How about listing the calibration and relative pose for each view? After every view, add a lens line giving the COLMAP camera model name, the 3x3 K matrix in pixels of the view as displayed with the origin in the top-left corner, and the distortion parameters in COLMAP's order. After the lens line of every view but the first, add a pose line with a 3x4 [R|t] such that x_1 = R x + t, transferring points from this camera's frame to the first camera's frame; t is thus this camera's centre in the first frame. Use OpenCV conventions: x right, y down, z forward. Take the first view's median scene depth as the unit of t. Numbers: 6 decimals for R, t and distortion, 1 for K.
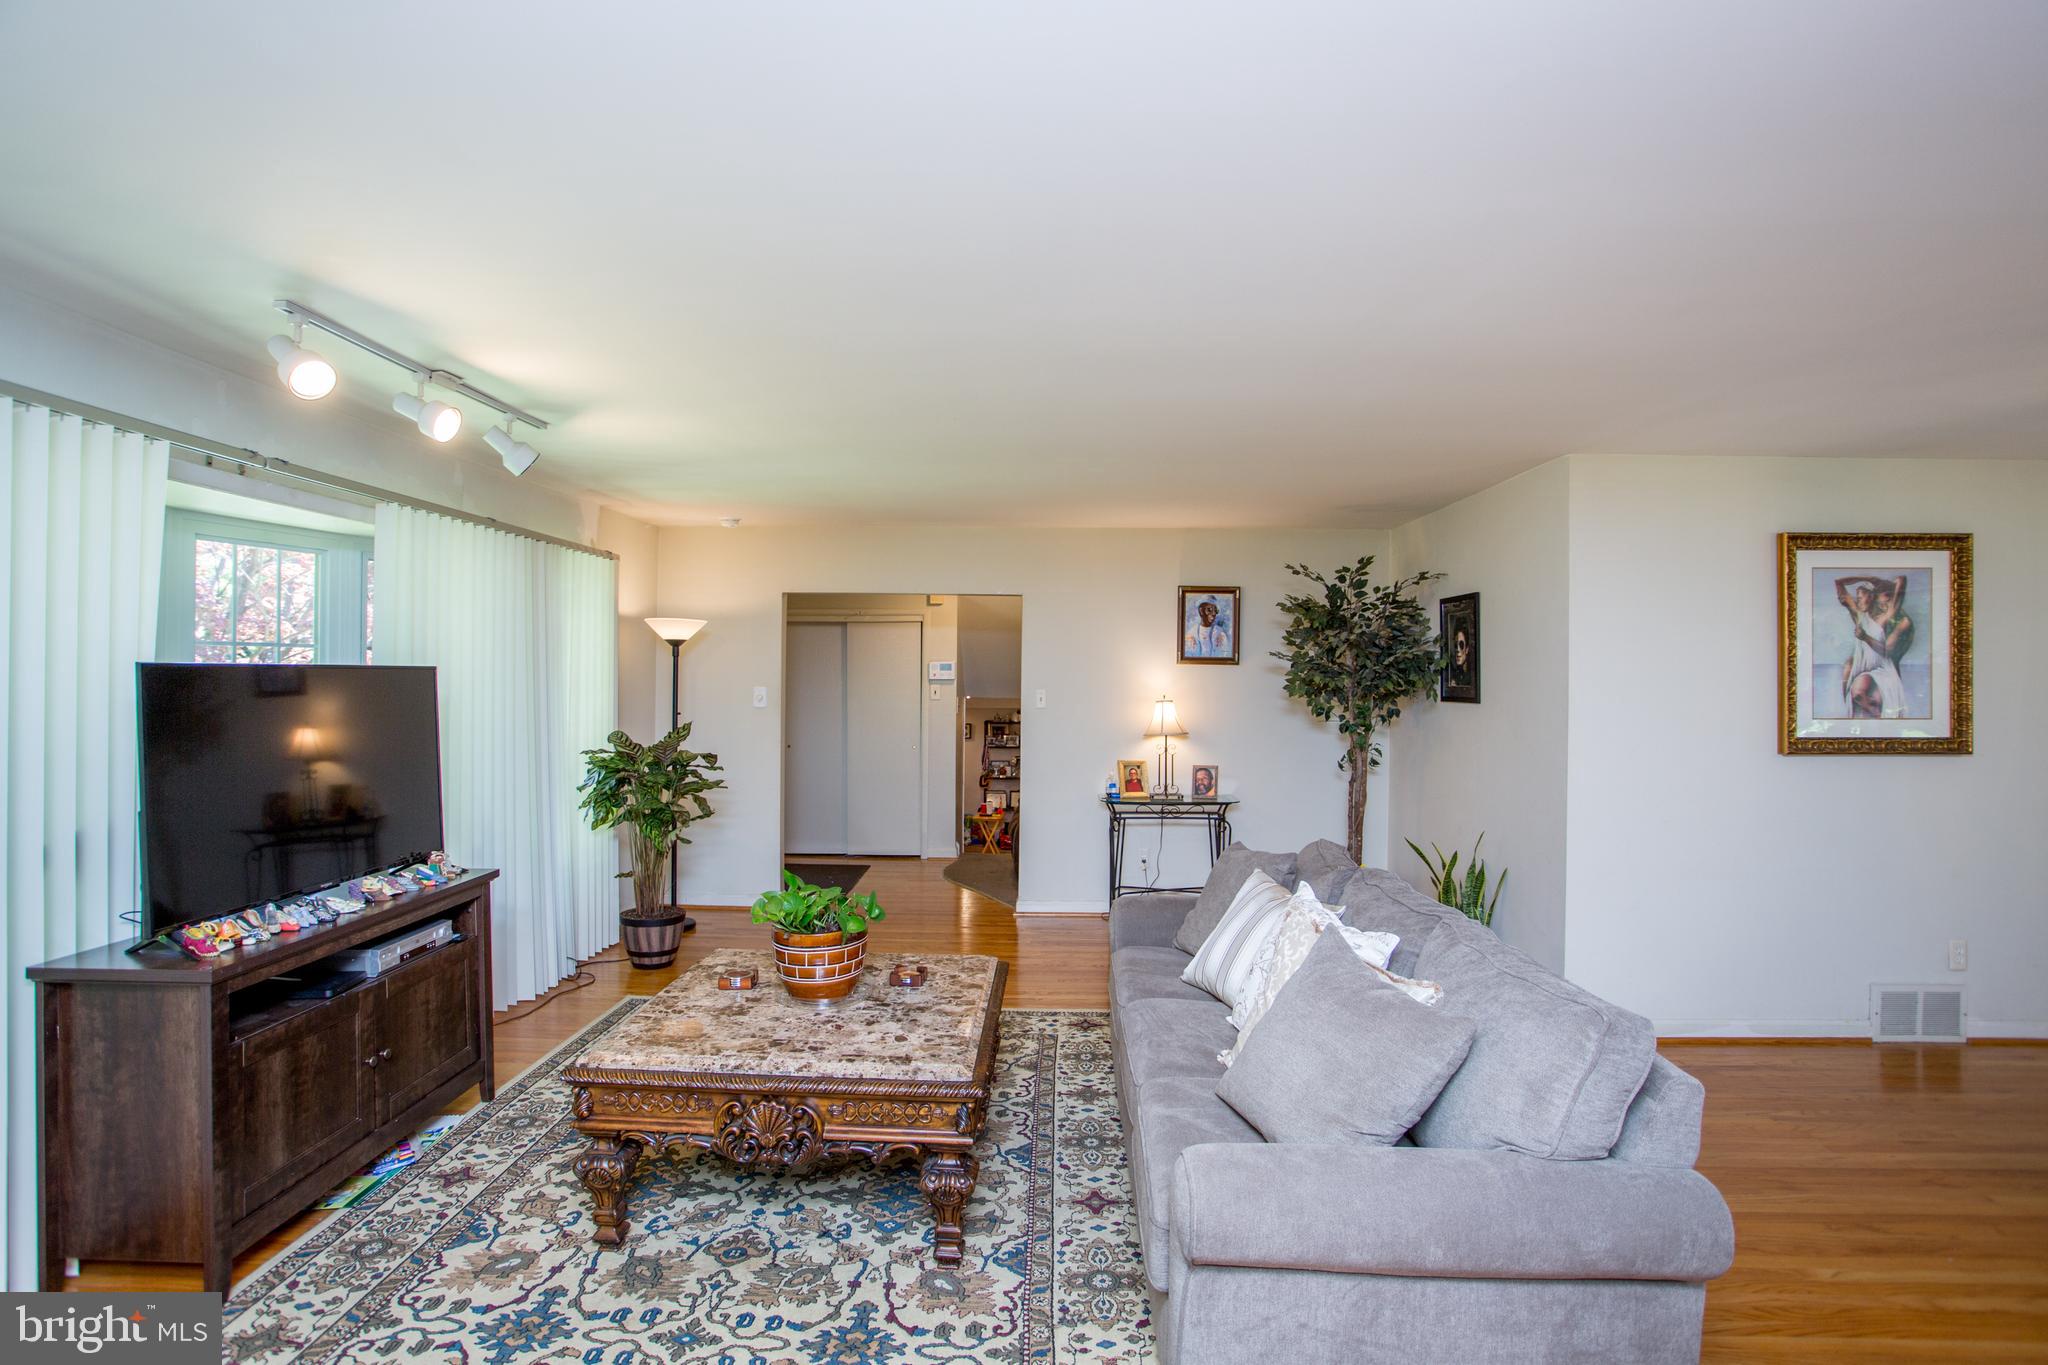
lens RADIAL K [[995.0, 0, 1017.1], [0, 995.0, 666.8], [0, 0, 1]] dist [-0.061902, 0.021824]
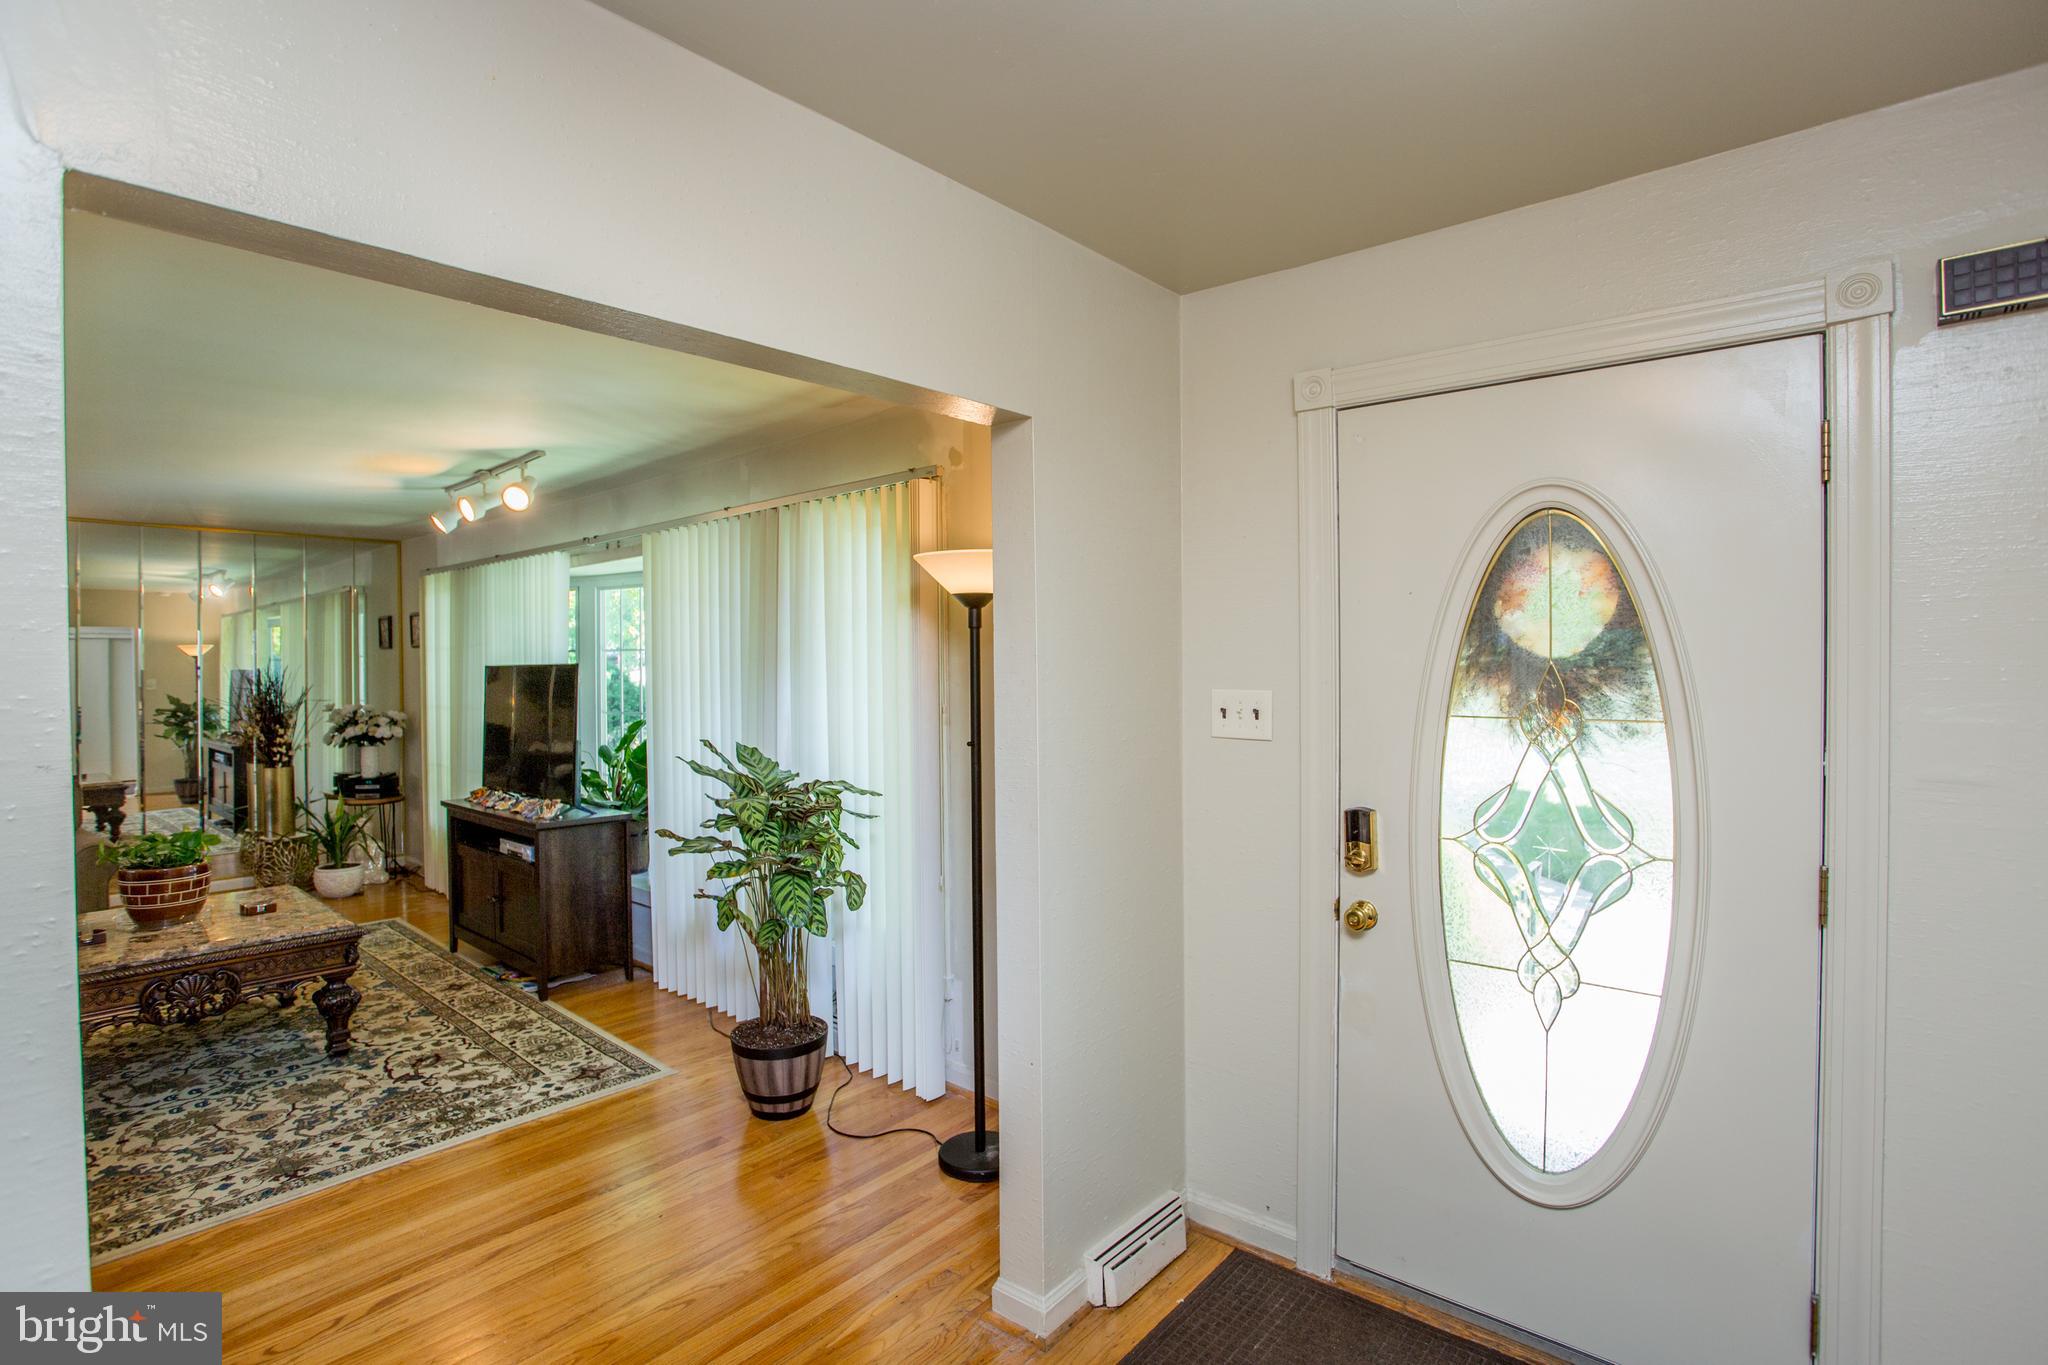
lens RADIAL K [[995.0, 0, 1025.3], [0, 995.0, 667.4], [0, 0, 1]] dist [-0.061902, 0.021824]
pose [[-0.633655, 0.007436, -0.773580, 0.050079], [0.016906, 0.999848, -0.004236, 0.020480], [0.773431, -0.015762, -0.633684, 2.319083]]
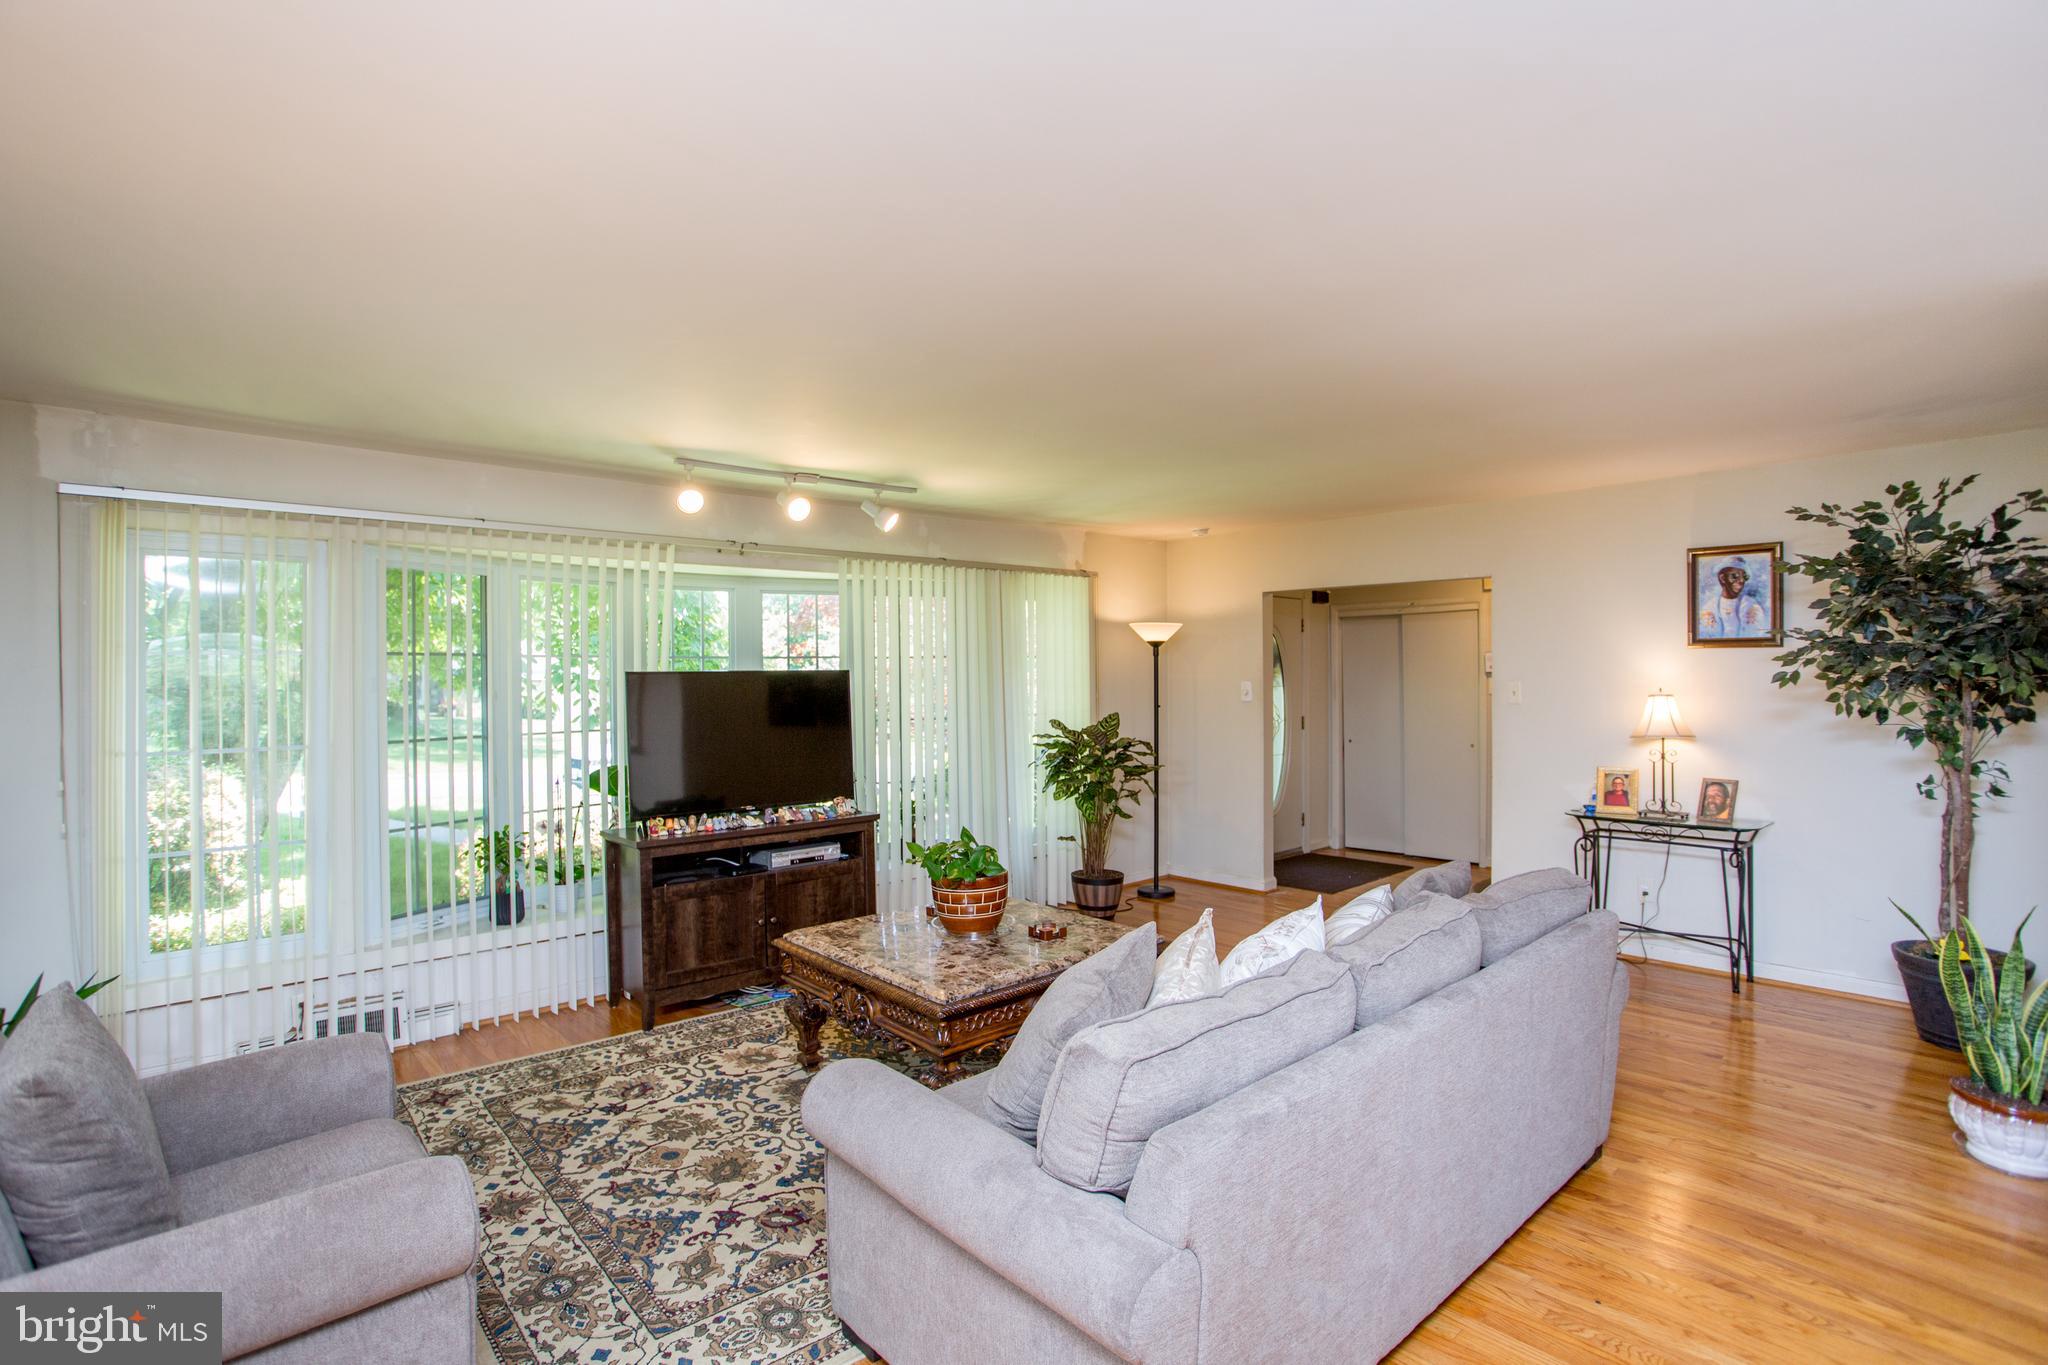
lens RADIAL K [[995.0, 0, 1019.3], [0, 995.0, 674.9], [0, 0, 1]] dist [-0.061902, 0.021824]
pose [[0.688201, -0.012902, -0.725405, 0.652319], [0.021850, 0.999757, 0.002948, 0.007968], [0.725191, -0.017879, 0.688316, 0.166371]]
